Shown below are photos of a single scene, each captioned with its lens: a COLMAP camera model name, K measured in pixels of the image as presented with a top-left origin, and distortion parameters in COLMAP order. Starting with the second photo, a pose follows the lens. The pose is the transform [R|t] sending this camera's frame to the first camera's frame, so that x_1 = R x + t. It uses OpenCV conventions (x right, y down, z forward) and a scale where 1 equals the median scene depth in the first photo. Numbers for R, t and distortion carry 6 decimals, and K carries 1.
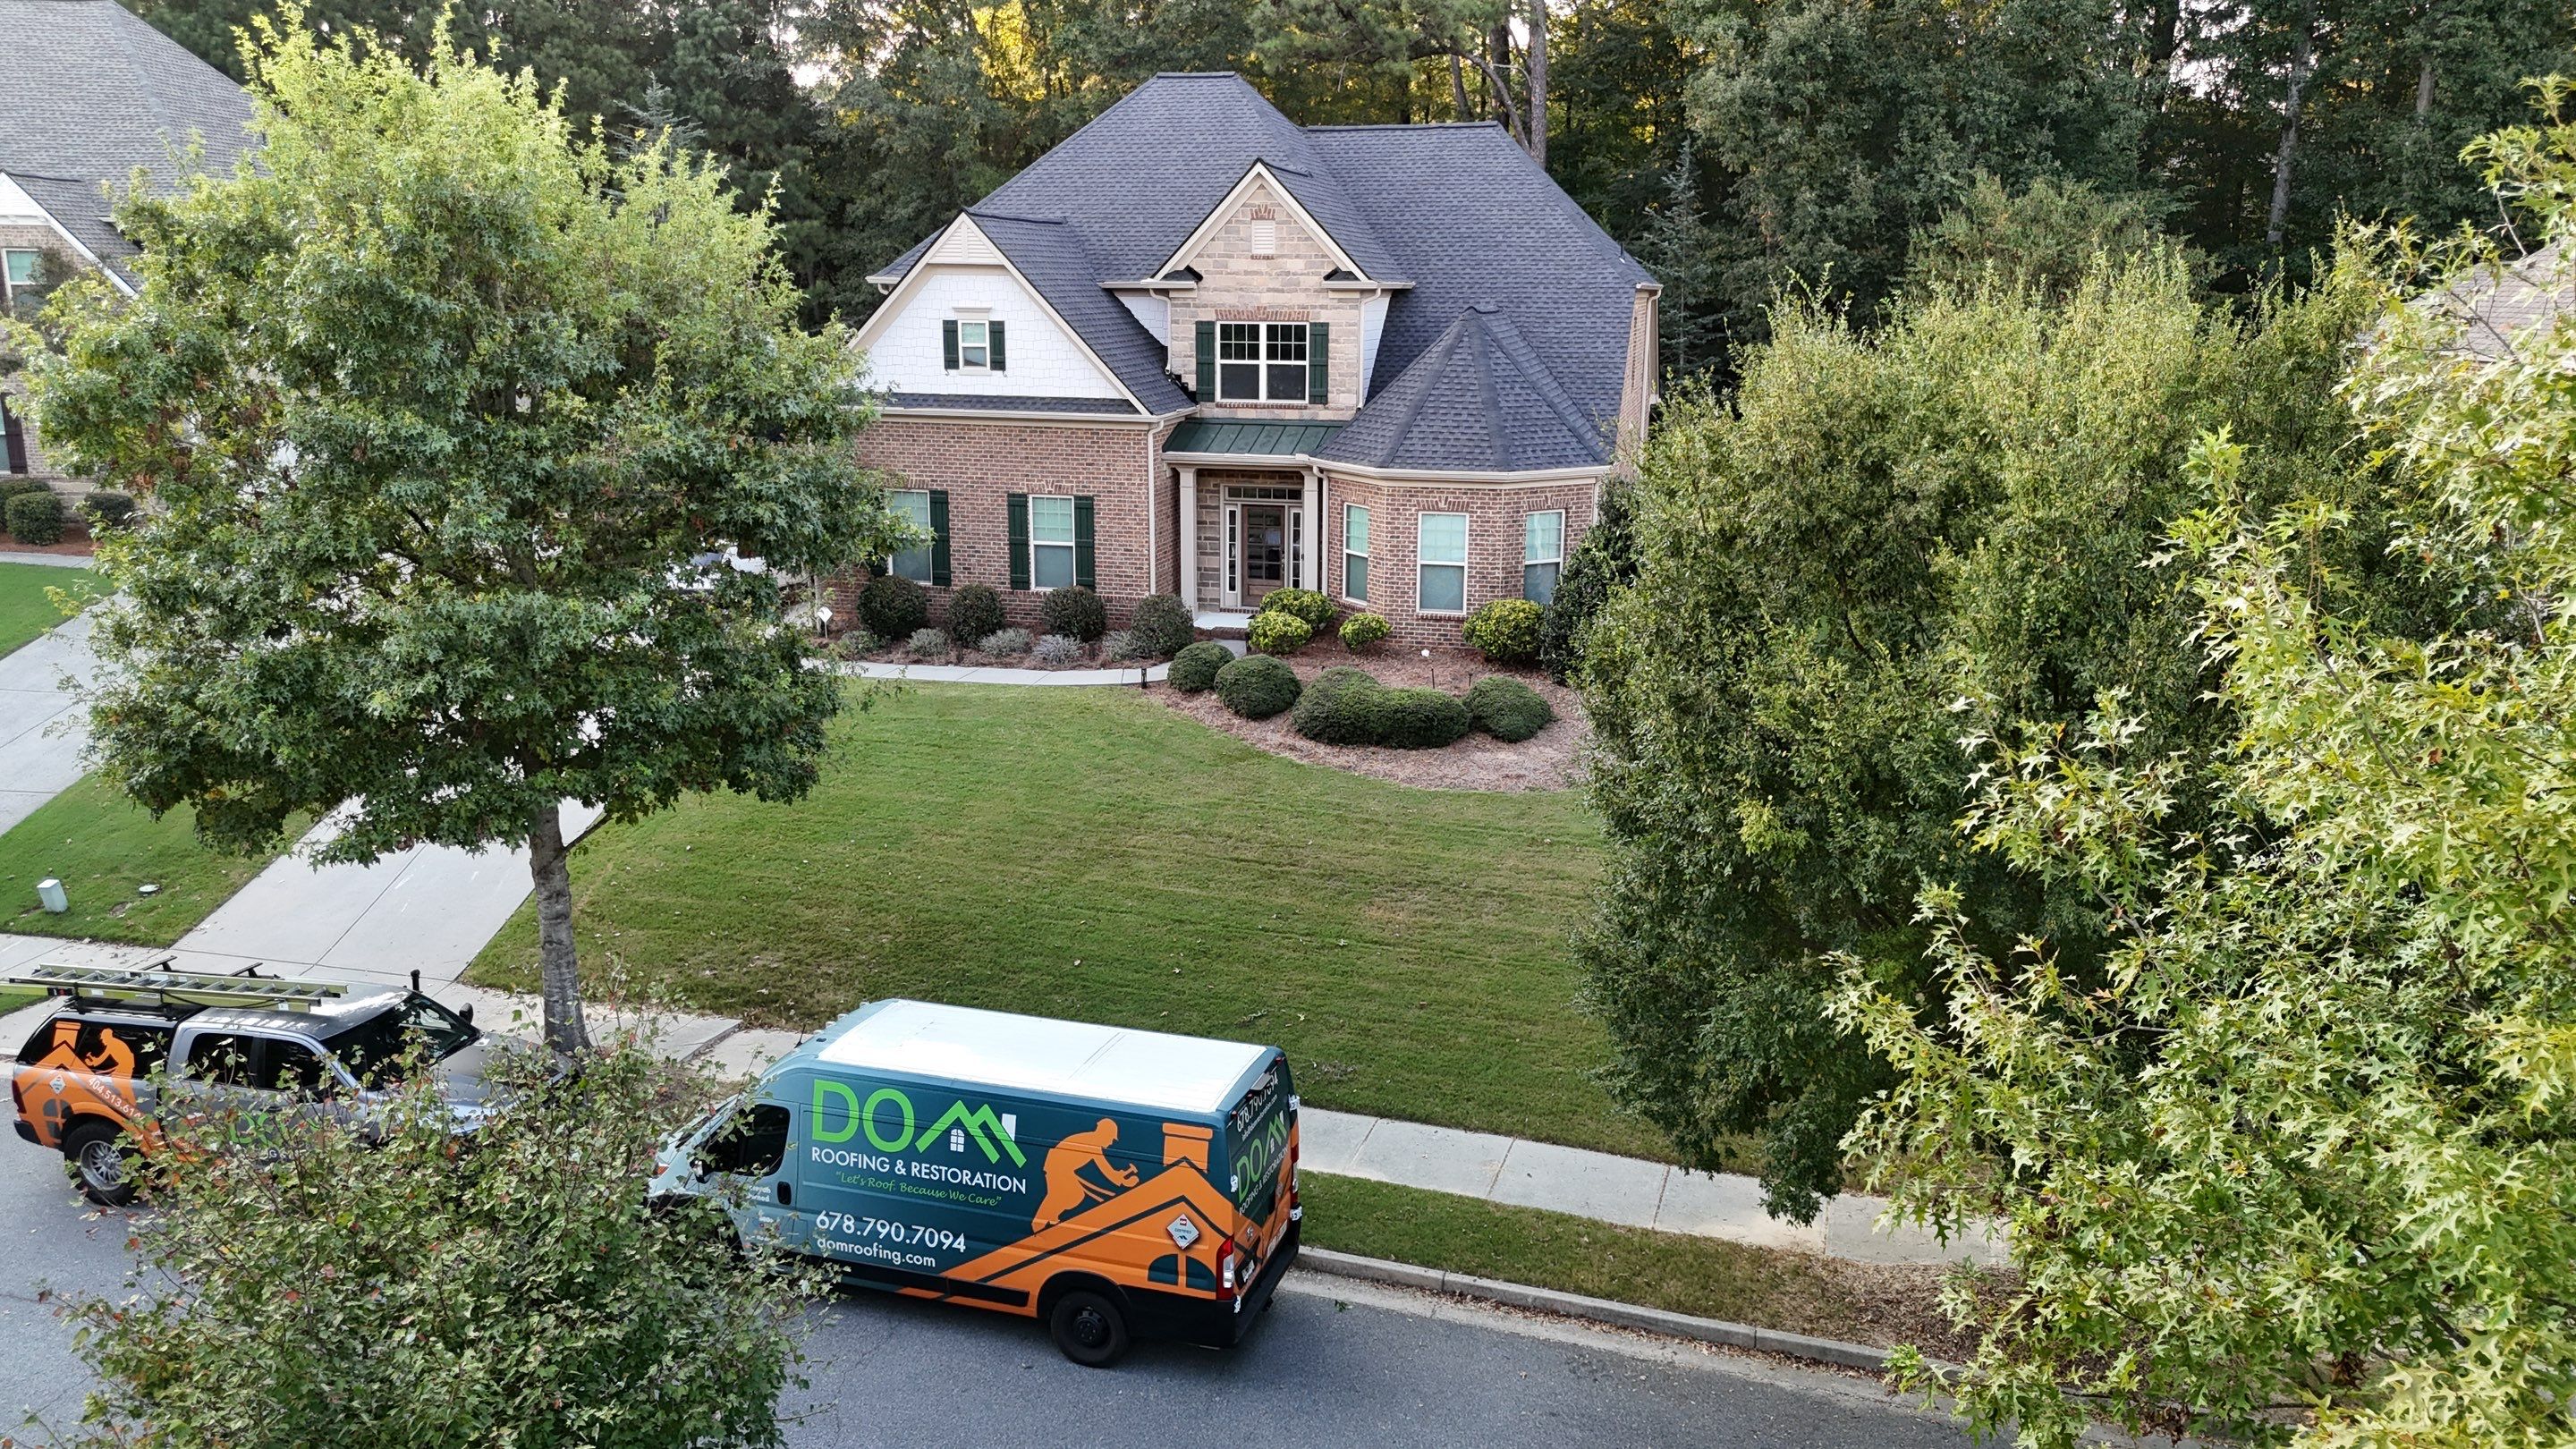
lens RADIAL K [[1919.5, 0, 1263.0], [0, 1919.5, 723.8], [0, 0, 1]] dist [0.033708, -0.005669]
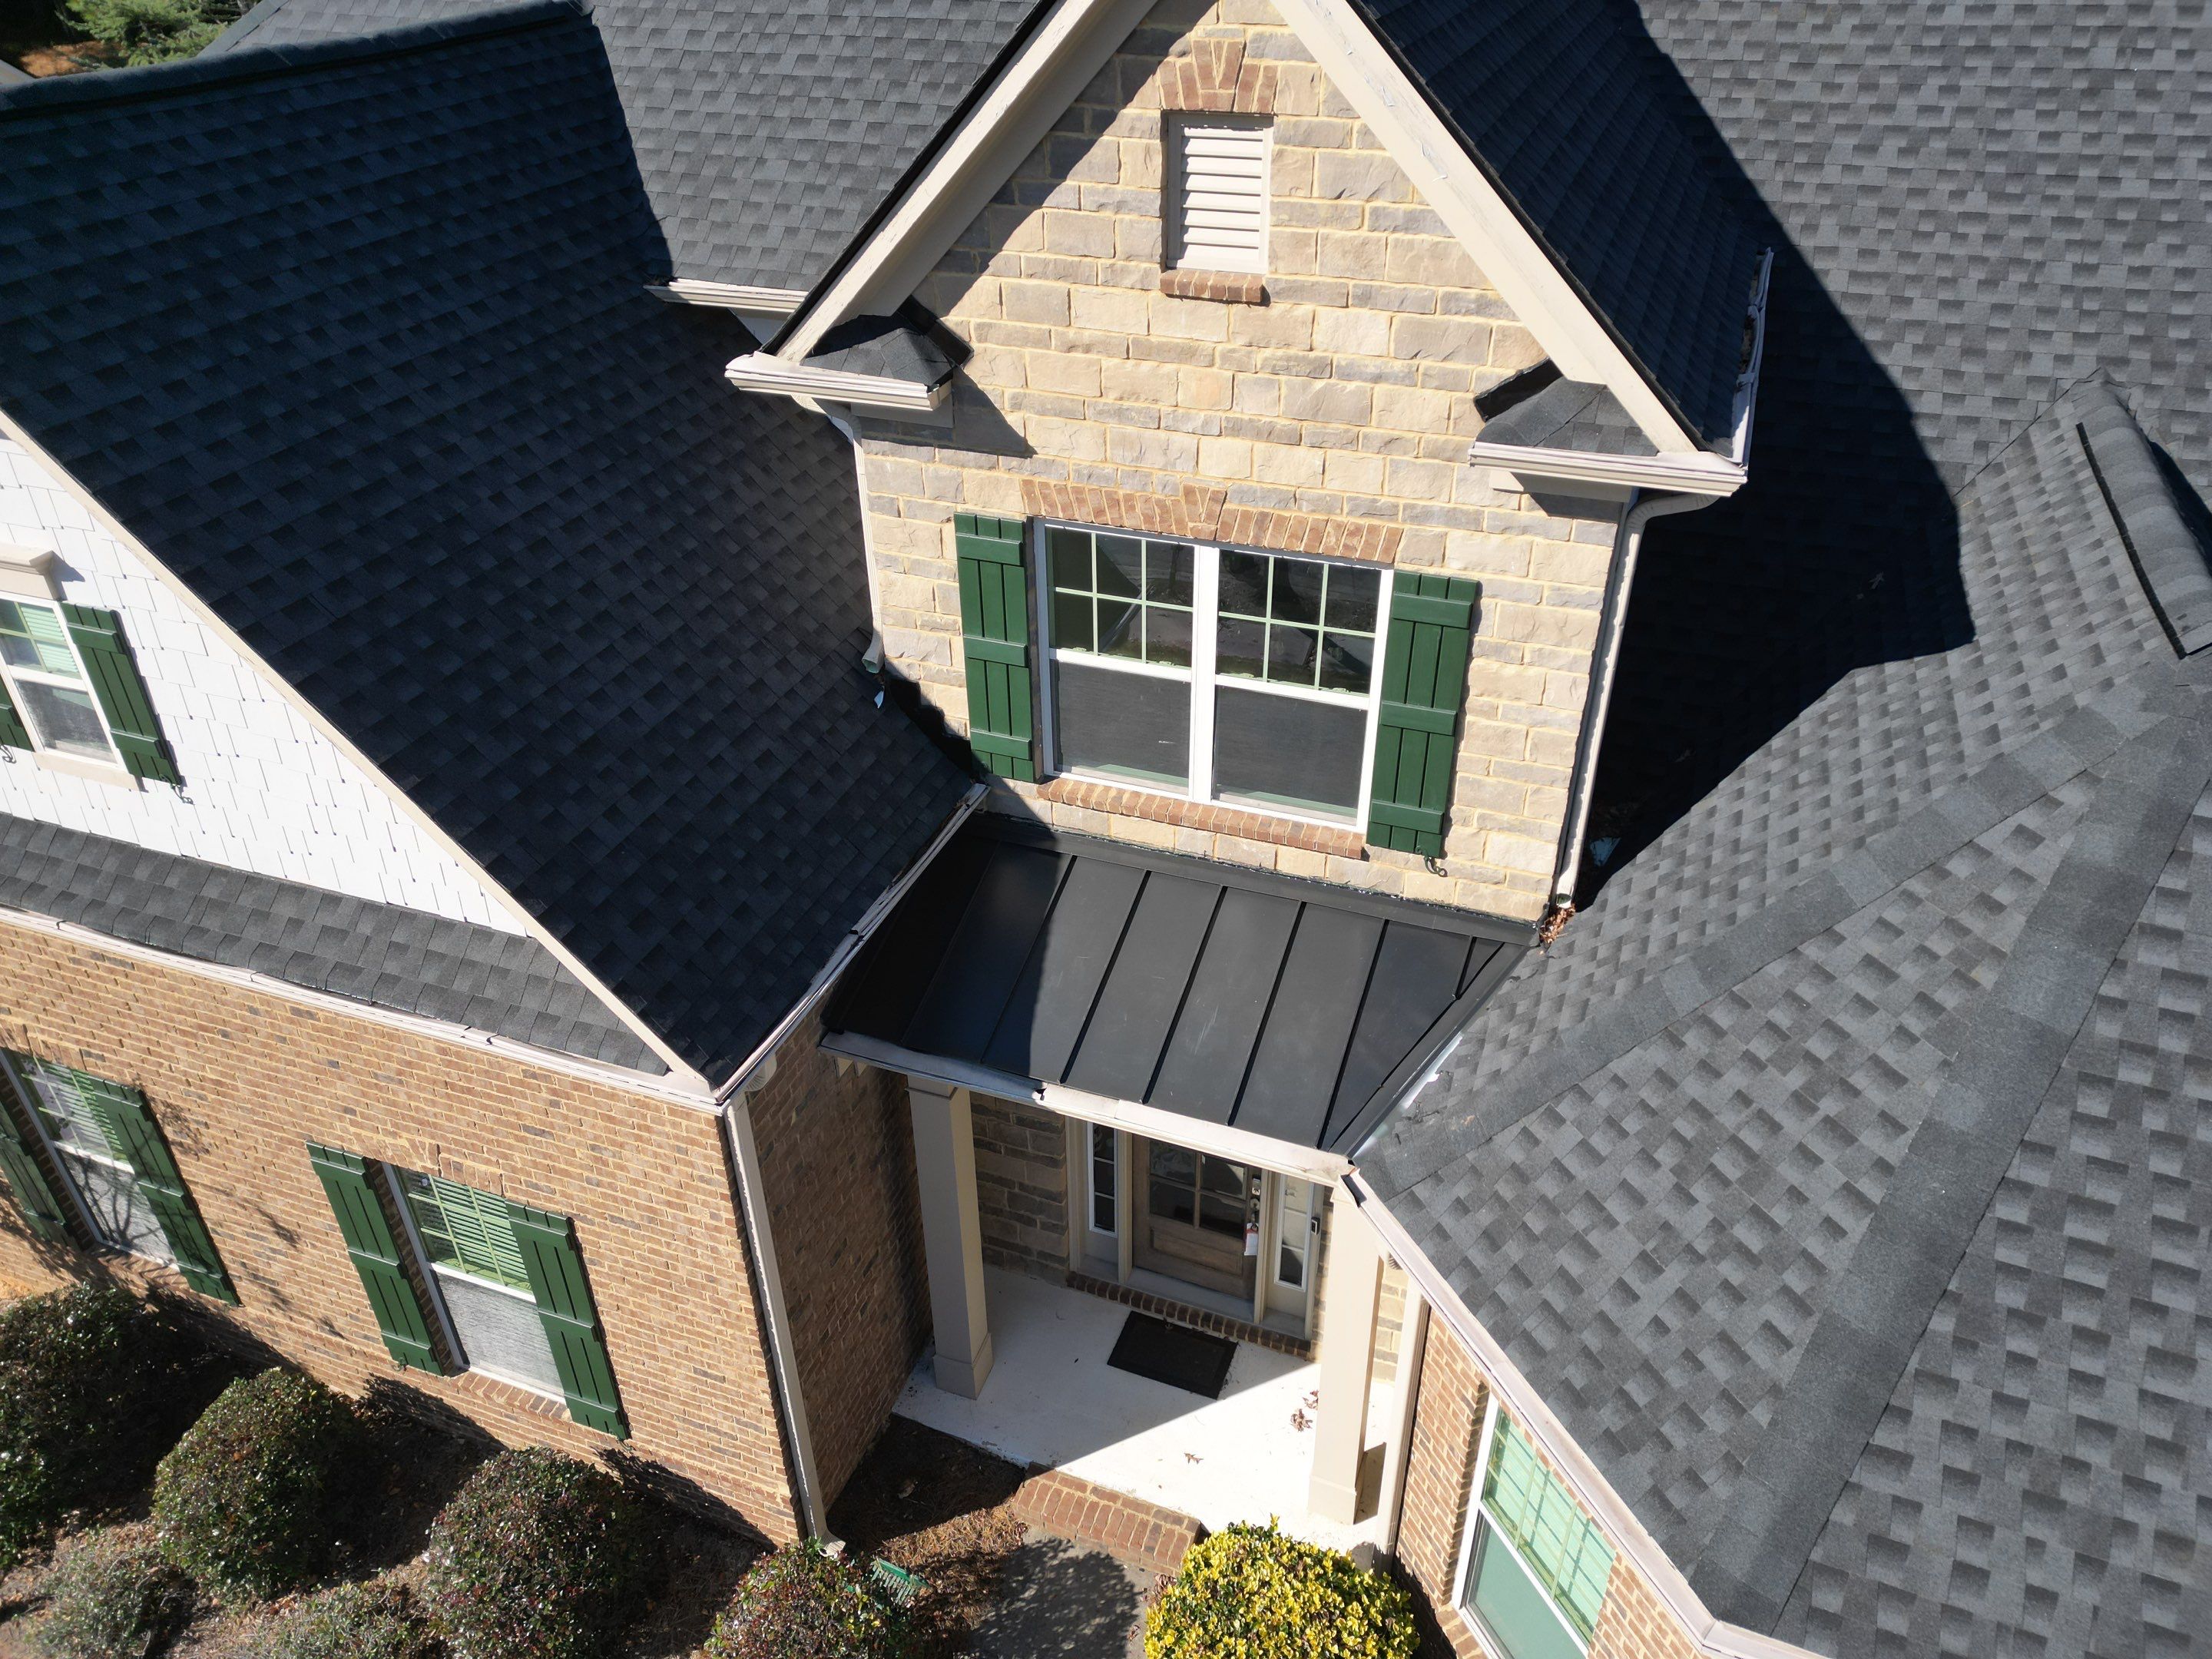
lens RADIAL K [[1541.0, 0, 1106.0], [0, 1541.0, 829.5], [0, 0, 1]] dist [0.089015, -0.084860]
pose [[0.993716, 0.045119, -0.102434, 0.009297], [-0.006628, 0.937269, 0.348543, -0.243553], [0.111734, -0.345674, 0.931679, 0.788456]]
